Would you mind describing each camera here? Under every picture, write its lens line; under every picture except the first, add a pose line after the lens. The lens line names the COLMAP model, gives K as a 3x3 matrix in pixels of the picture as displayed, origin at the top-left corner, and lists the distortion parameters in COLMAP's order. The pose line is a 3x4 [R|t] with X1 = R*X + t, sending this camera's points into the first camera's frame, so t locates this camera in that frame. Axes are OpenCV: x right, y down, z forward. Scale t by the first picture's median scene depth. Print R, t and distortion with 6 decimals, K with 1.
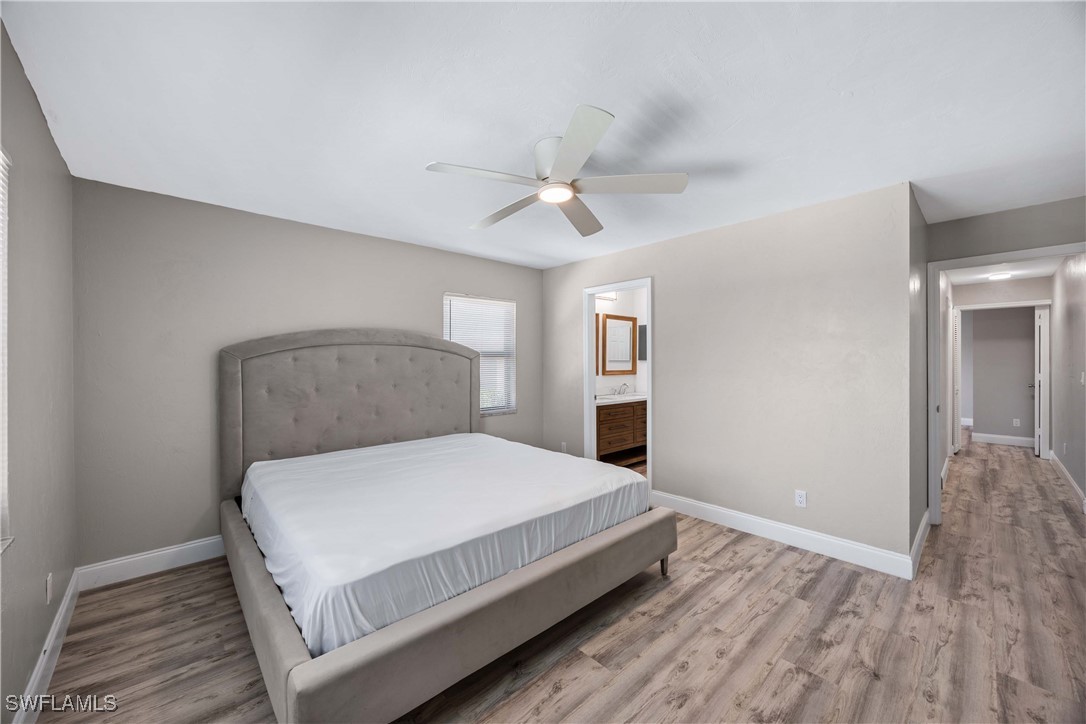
lens RADIAL K [[412.4, 0, 540.7], [0, 412.4, 362.2], [0, 0, 1]] dist [-0.001981, -0.000533]
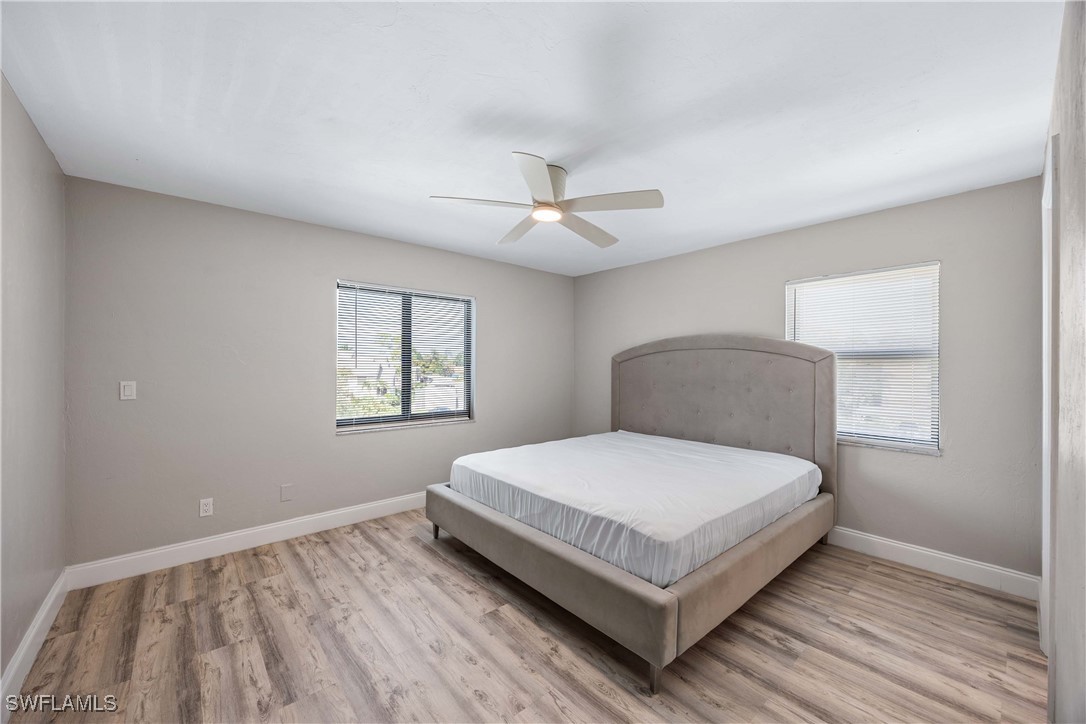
lens RADIAL K [[412.4, 0, 540.7], [0, 412.4, 362.2], [0, 0, 1]] dist [-0.001981, -0.000533]
pose [[-0.027812, 0.000728, -0.999613, 1.140791], [-0.005660, 0.999984, 0.000886, -0.010219], [0.999597, 0.005683, -0.027808, 0.993441]]
